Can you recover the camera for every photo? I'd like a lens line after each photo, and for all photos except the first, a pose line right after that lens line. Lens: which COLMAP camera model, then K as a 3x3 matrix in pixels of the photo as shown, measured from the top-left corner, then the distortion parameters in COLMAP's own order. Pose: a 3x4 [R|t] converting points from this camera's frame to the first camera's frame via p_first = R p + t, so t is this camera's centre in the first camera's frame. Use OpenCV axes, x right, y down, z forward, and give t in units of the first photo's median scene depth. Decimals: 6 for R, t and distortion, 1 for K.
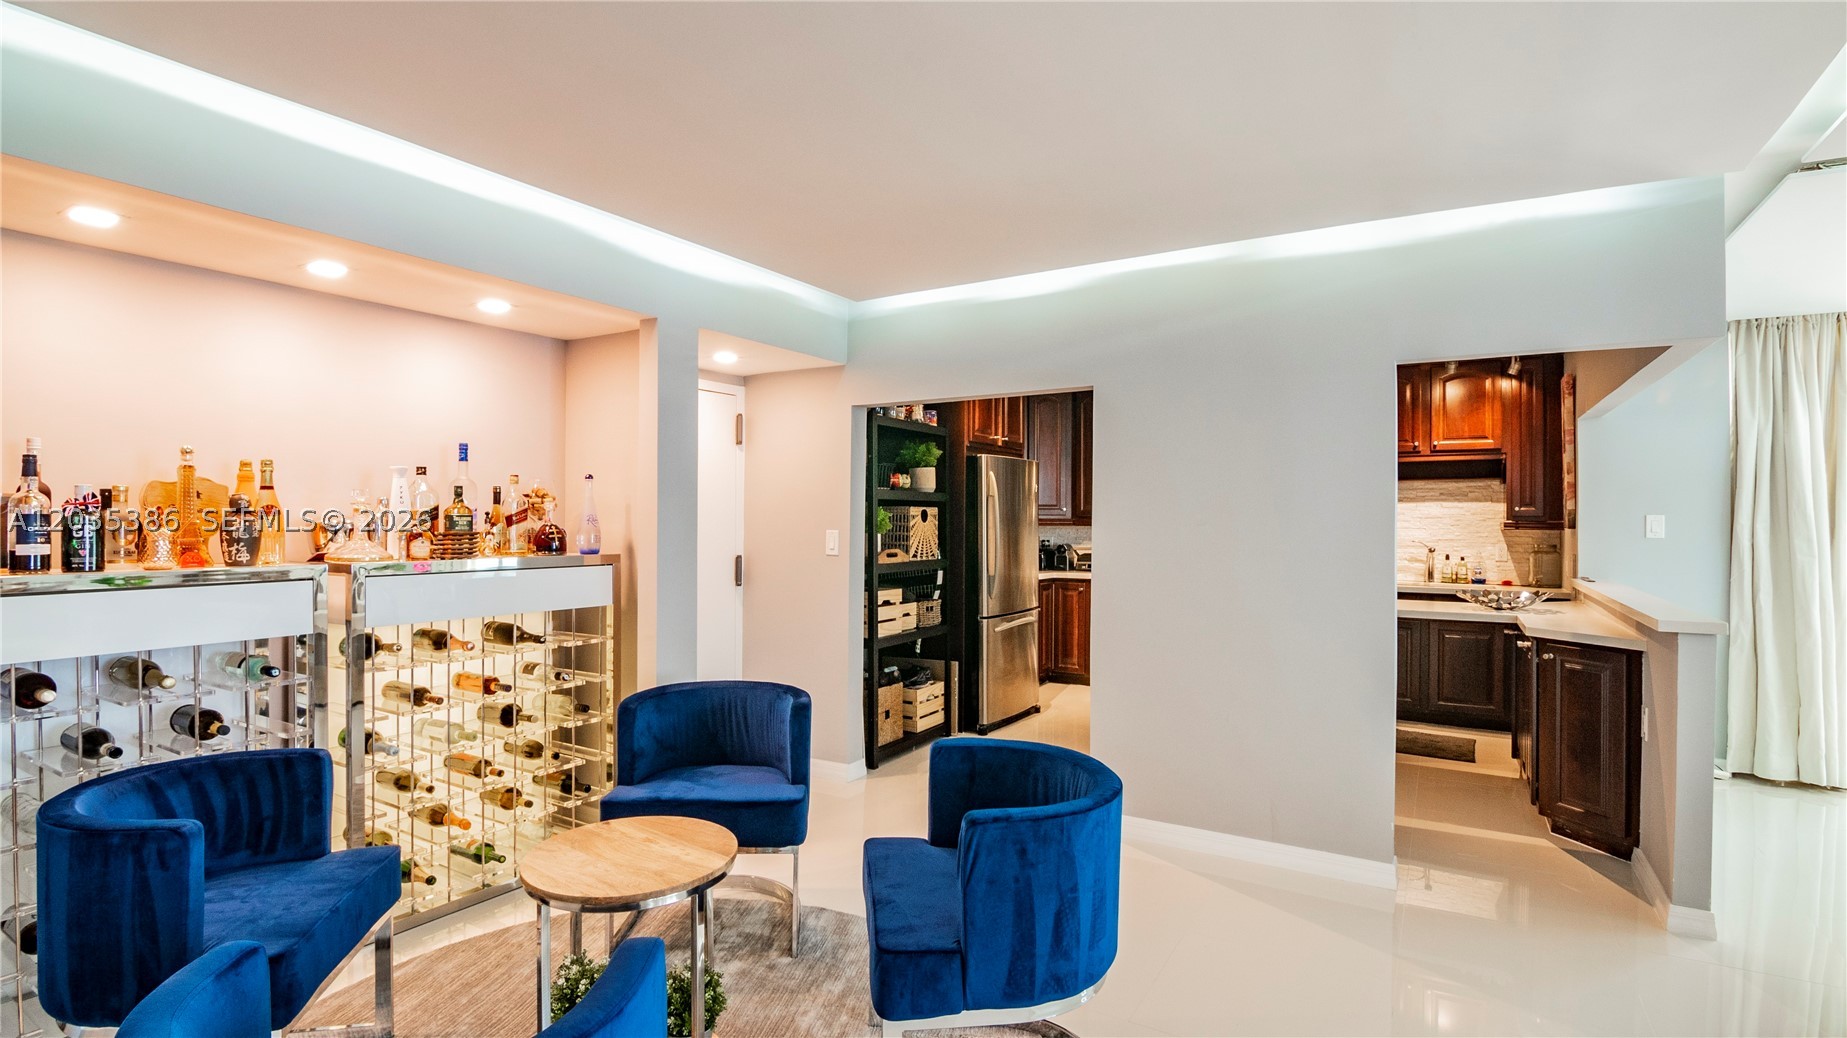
lens RADIAL K [[884.1, 0, 910.0], [0, 884.1, 519.6], [0, 0, 1]] dist [-0.015728, -0.003902]
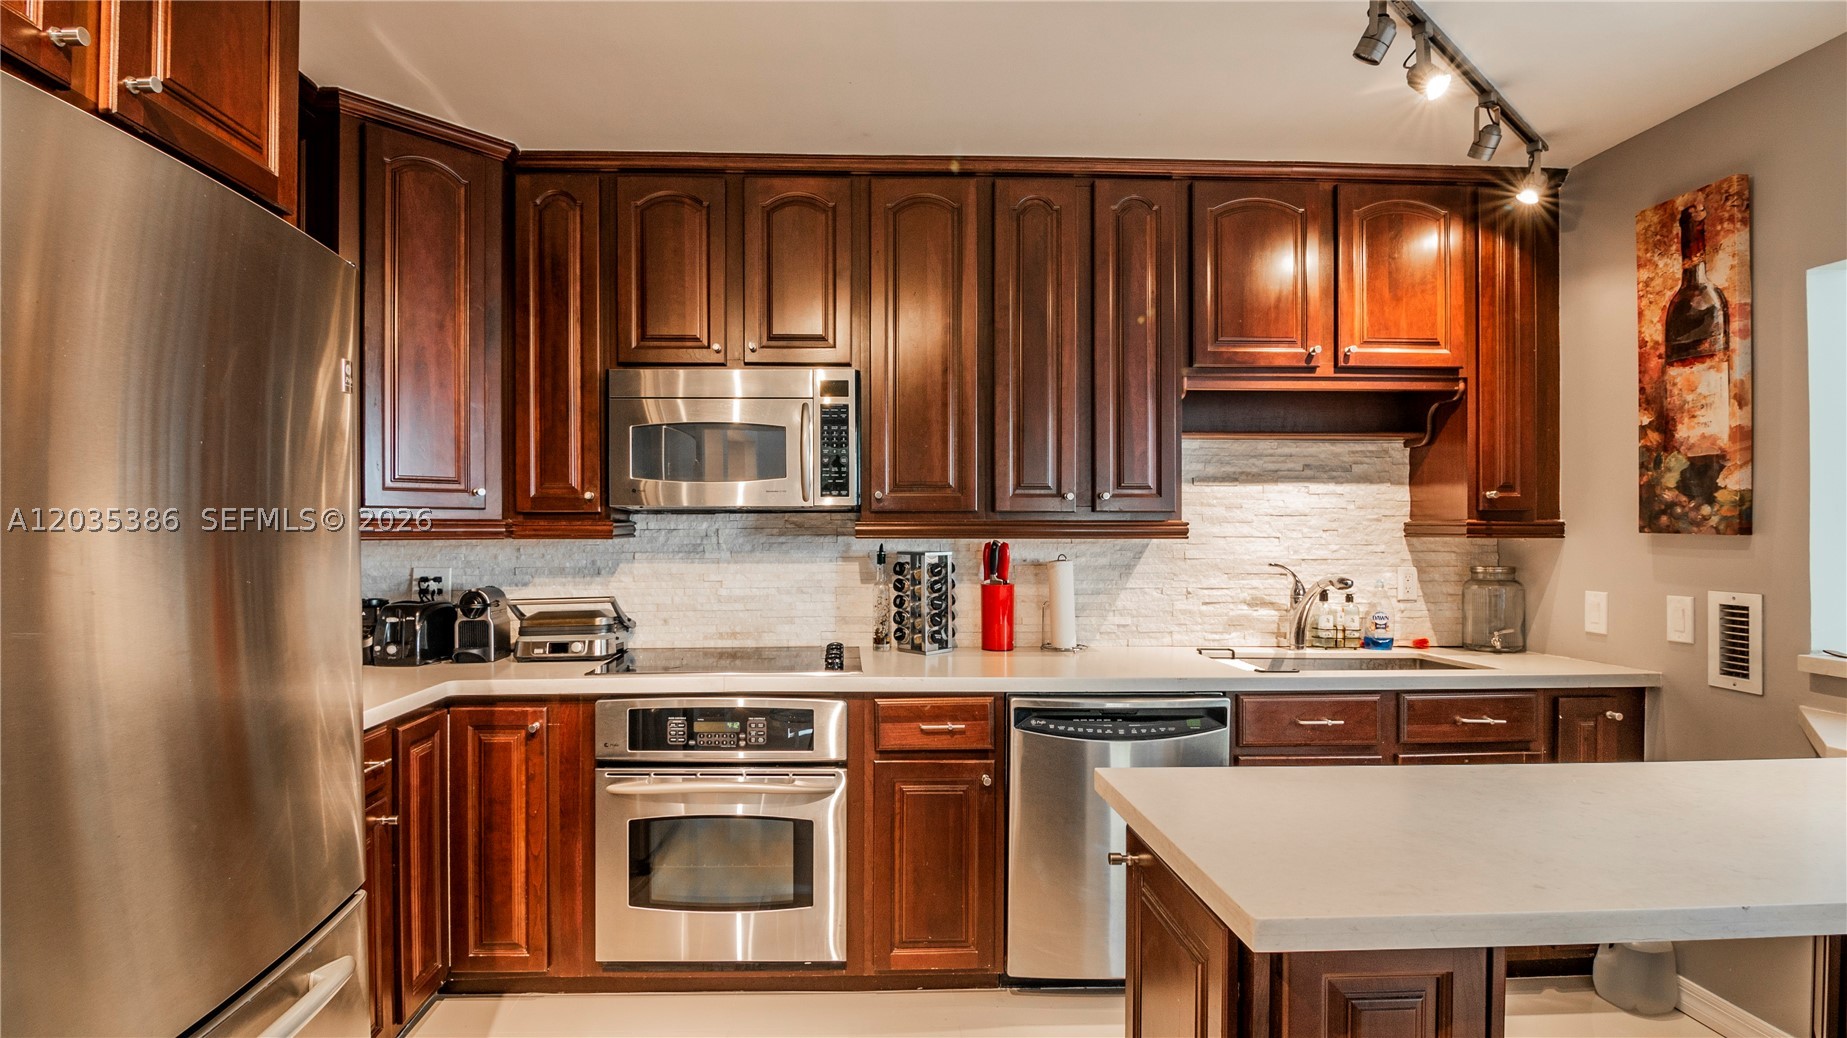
lens RADIAL K [[884.1, 0, 867.4], [0, 884.1, 536.7], [0, 0, 1]] dist [-0.015728, -0.003902]
pose [[0.839550, -0.008373, 0.543218, 0.136197], [0.005351, 0.999960, 0.007143, 0.005354], [-0.543257, -0.003090, 0.839561, 0.748095]]
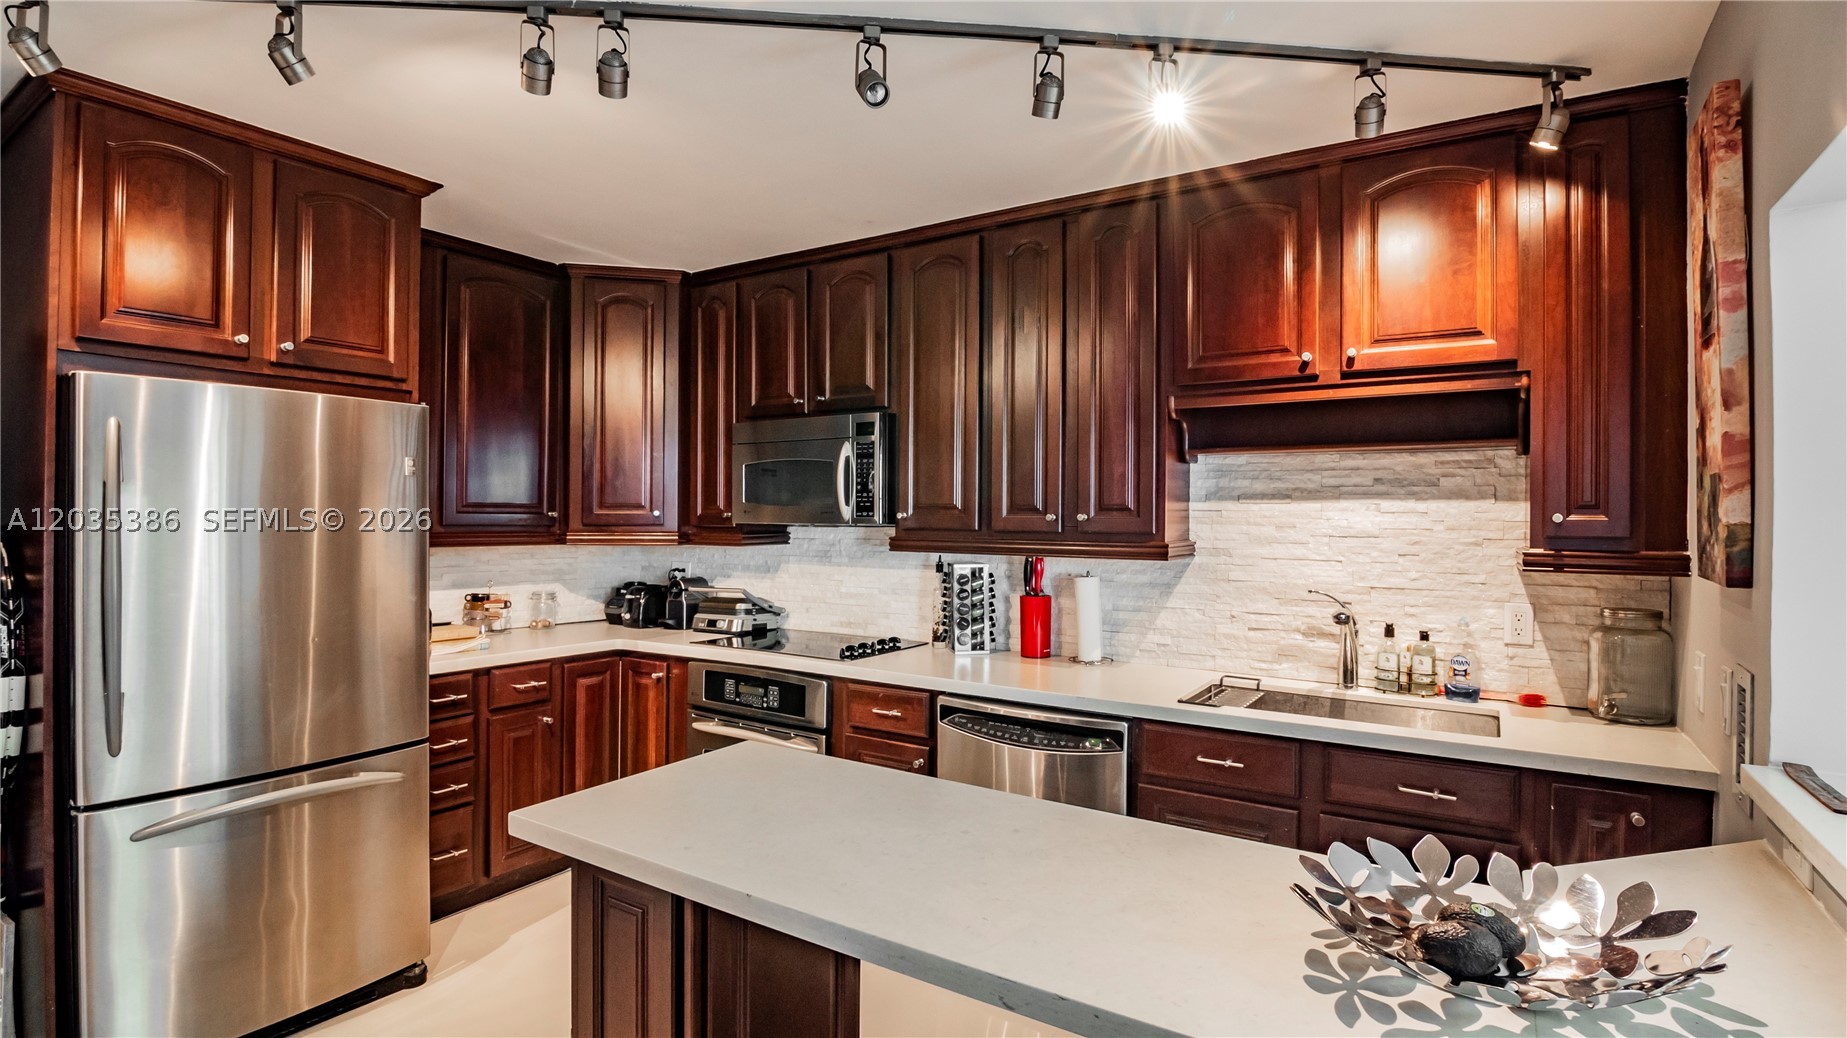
lens RADIAL K [[884.1, 0, 919.0], [0, 884.1, 518.9], [0, 0, 1]] dist [-0.015728, -0.003902]
pose [[0.999655, 0.003409, -0.026056, 0.408169], [-0.003406, 0.999994, 0.000154, -0.010473], [0.026056, -0.000065, 0.999660, 0.588406]]
